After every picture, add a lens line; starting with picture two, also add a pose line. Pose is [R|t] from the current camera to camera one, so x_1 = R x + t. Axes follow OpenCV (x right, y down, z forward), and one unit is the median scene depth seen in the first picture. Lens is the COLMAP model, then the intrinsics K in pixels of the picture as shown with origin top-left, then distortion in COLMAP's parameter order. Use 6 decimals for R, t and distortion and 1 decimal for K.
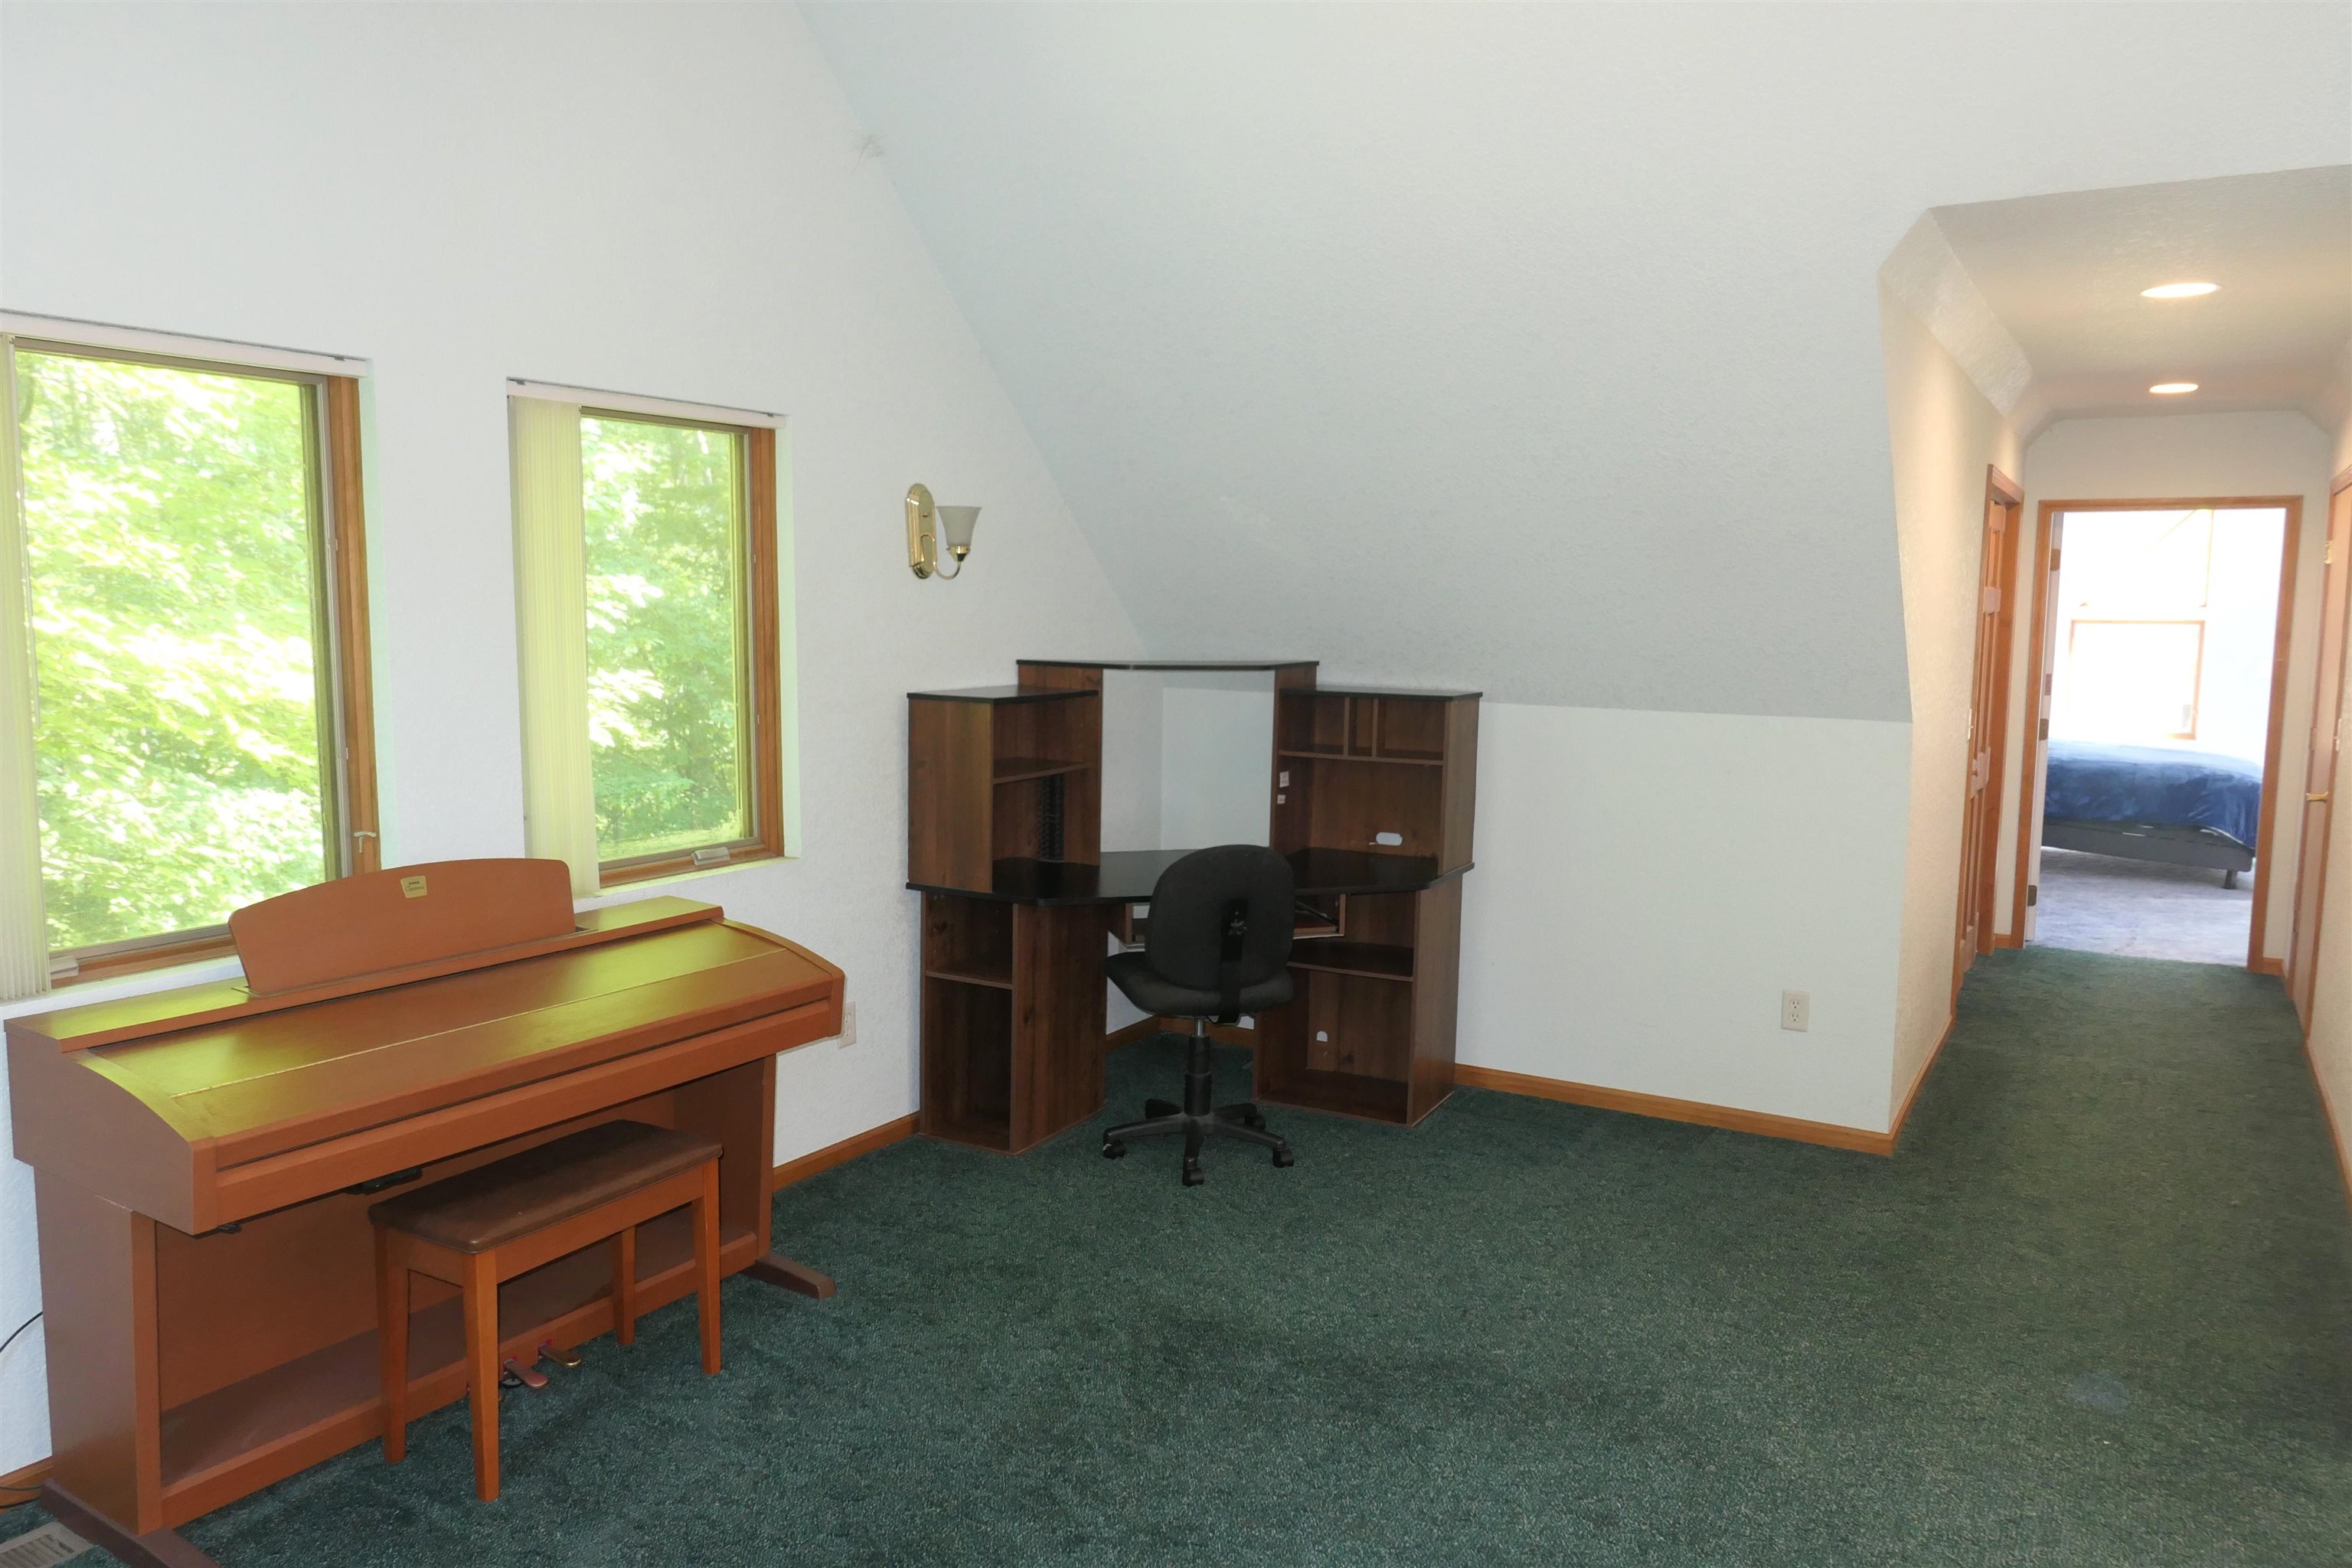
lens RADIAL K [[1638.1, 0, 1160.4], [0, 1638.1, 779.7], [0, 0, 1]] dist [-0.017792, 0.009223]
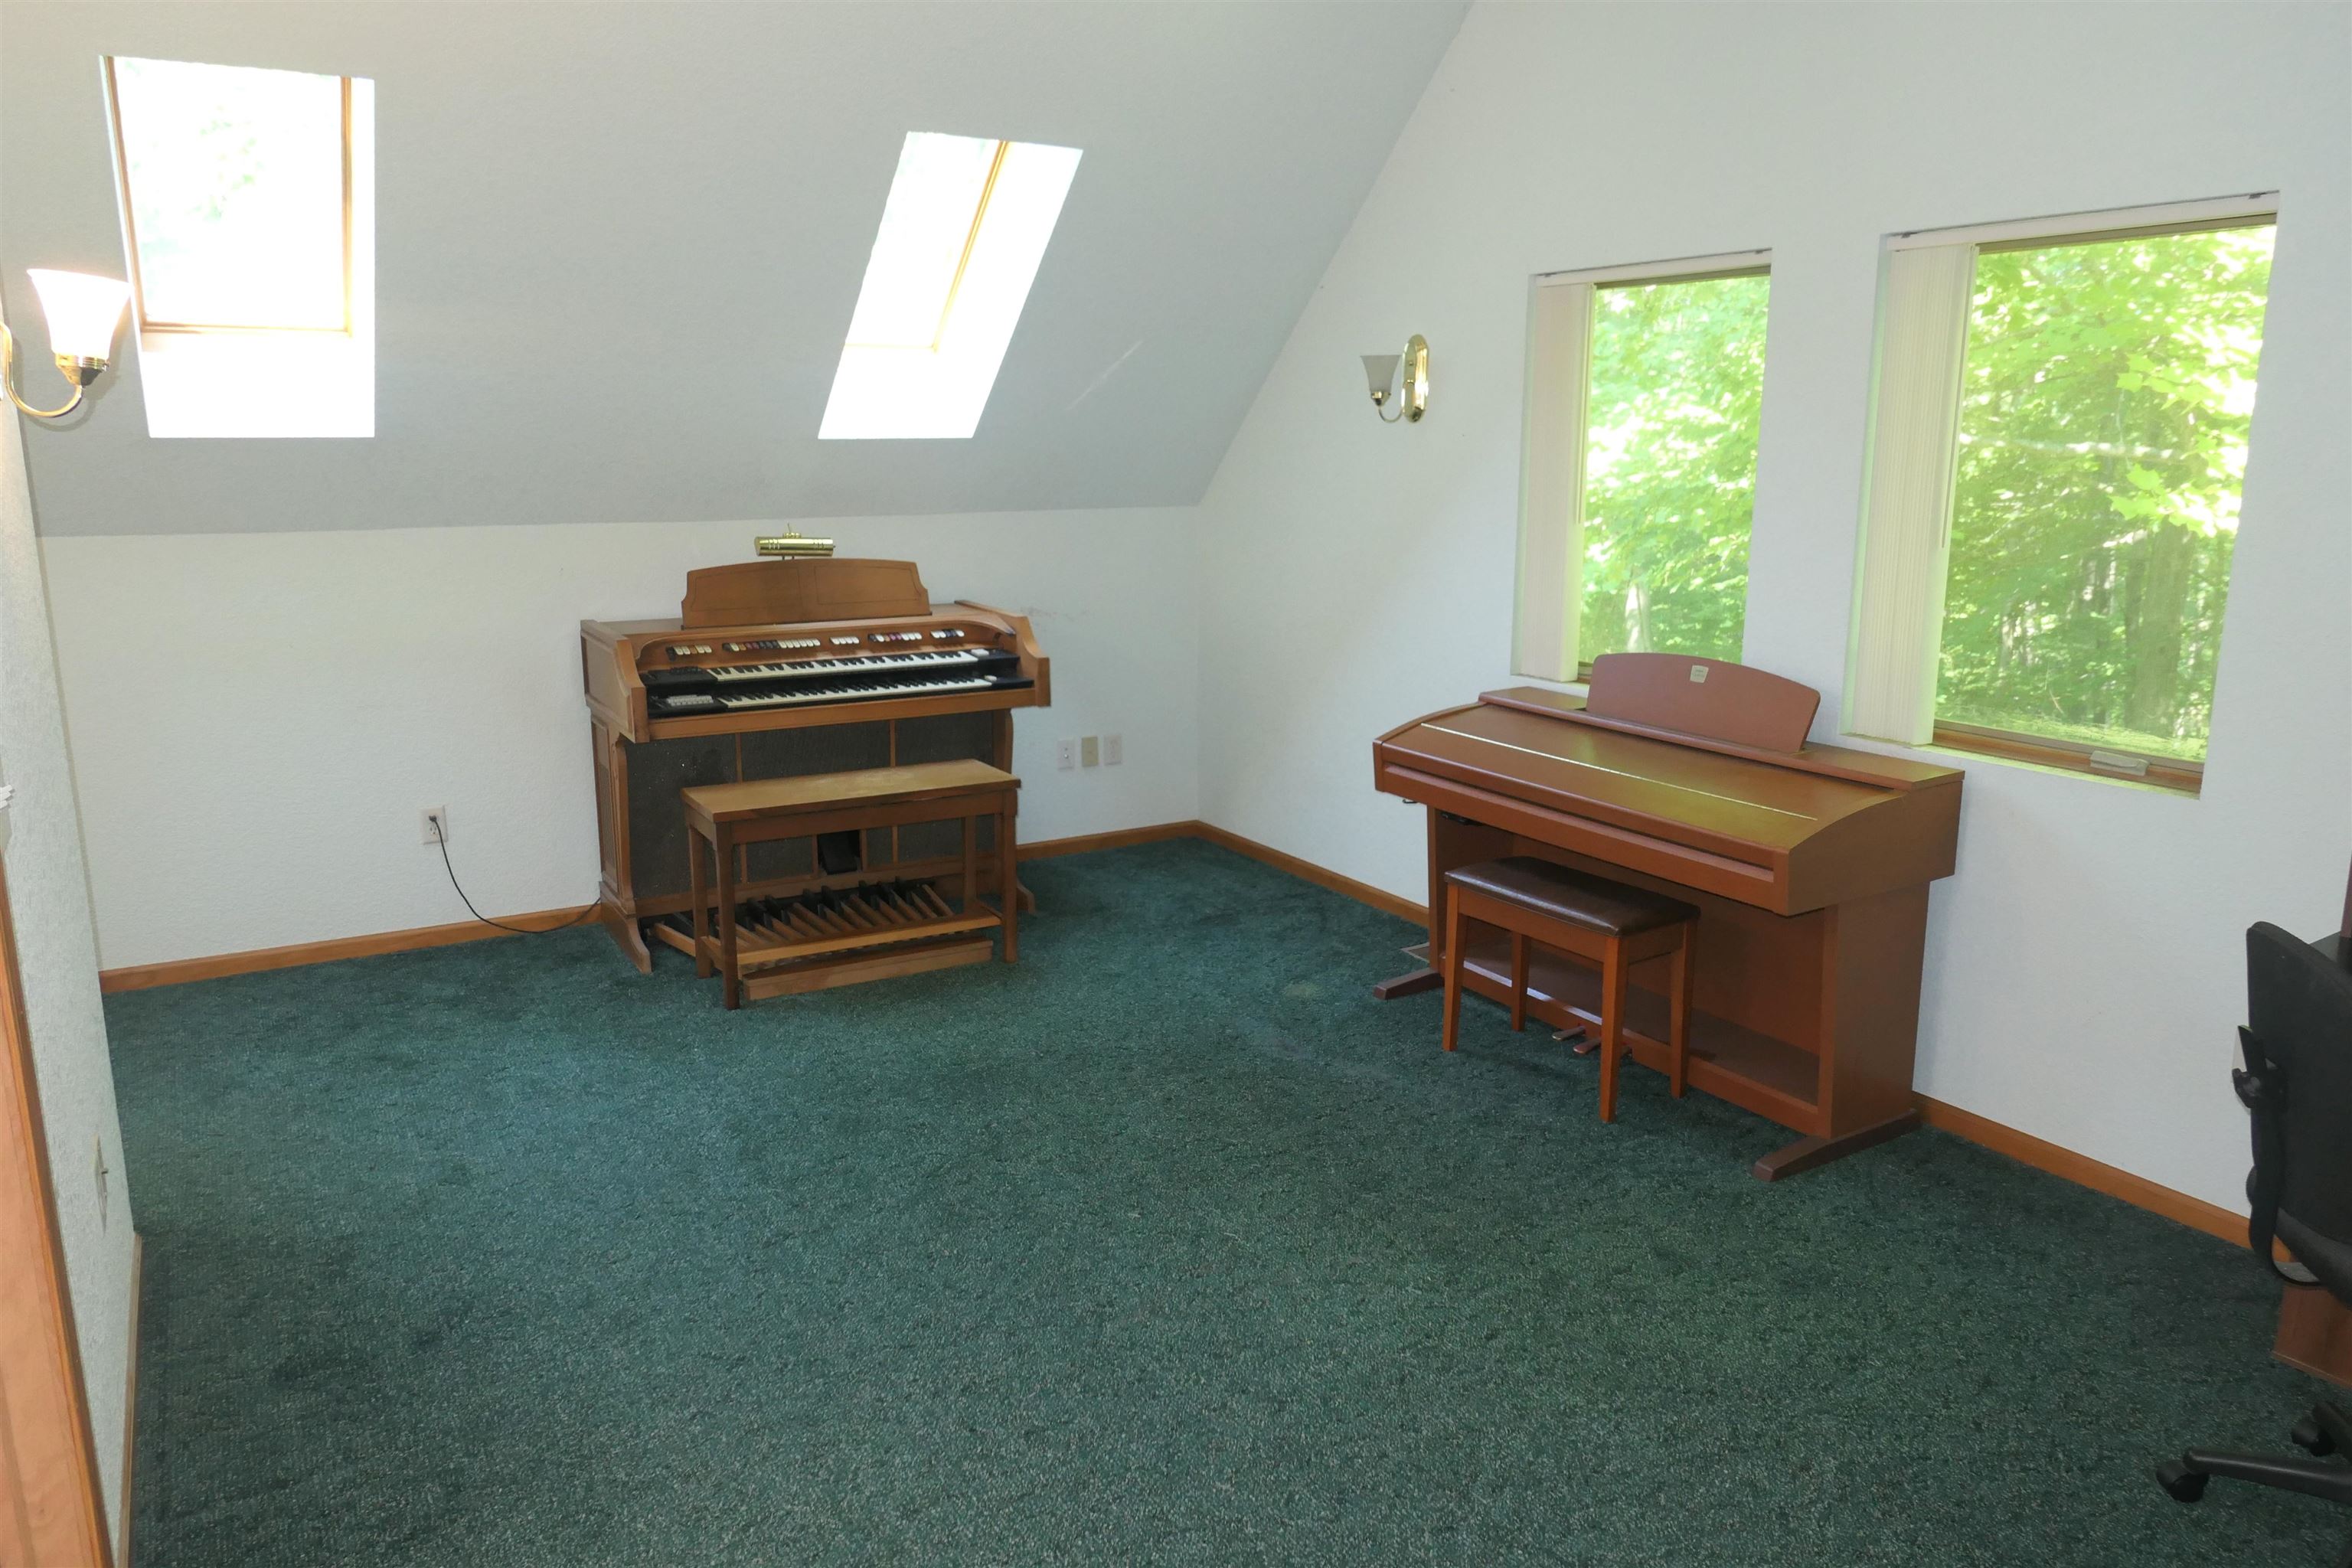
lens RADIAL K [[1638.1, 0, 1161.4], [0, 1638.1, 784.5], [0, 0, 1]] dist [-0.017792, 0.009223]
pose [[-0.460182, 0.197227, -0.865641, 0.649790], [-0.087937, 0.960093, 0.265495, -0.117056], [0.883459, 0.198298, -0.424474, 0.903986]]
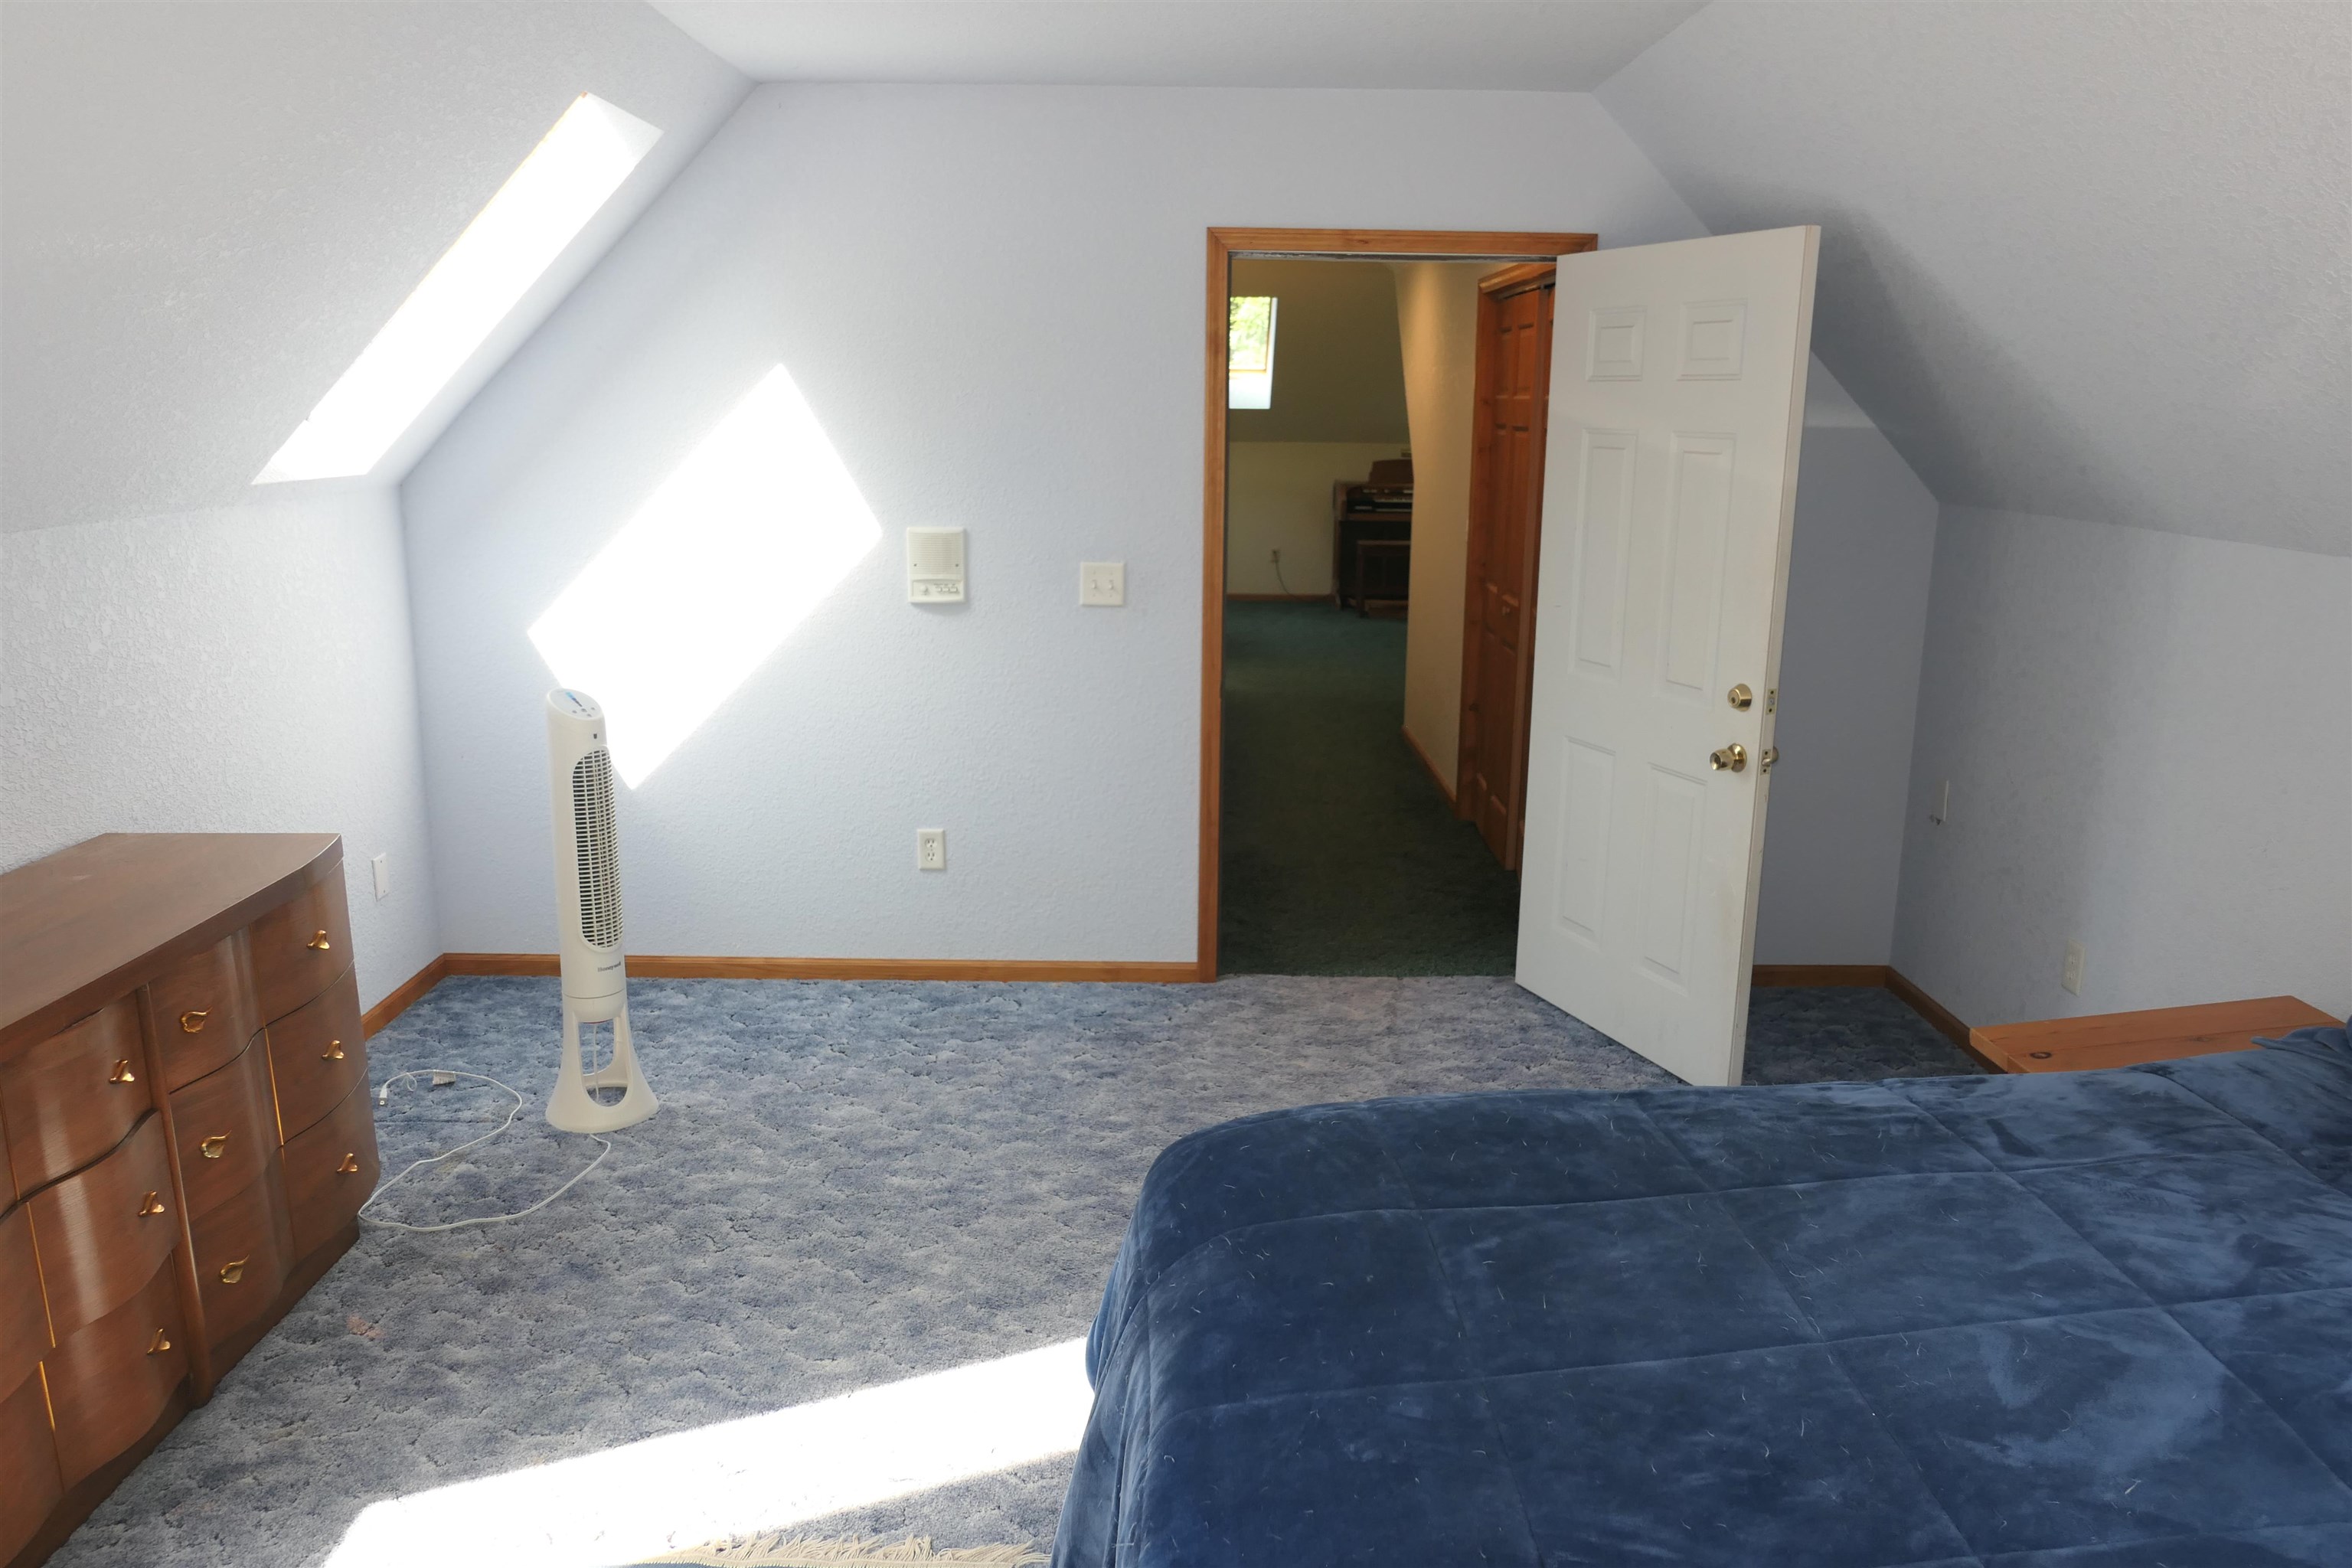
lens RADIAL K [[1638.1, 0, 1179.1], [0, 1638.1, 782.5], [0, 0, 1]] dist [-0.017792, 0.009223]
pose [[-0.848249, 0.108938, -0.518272, 3.013019], [-0.068054, 0.948080, 0.310664, -0.474798], [0.525206, 0.298791, -0.796795, 4.438207]]
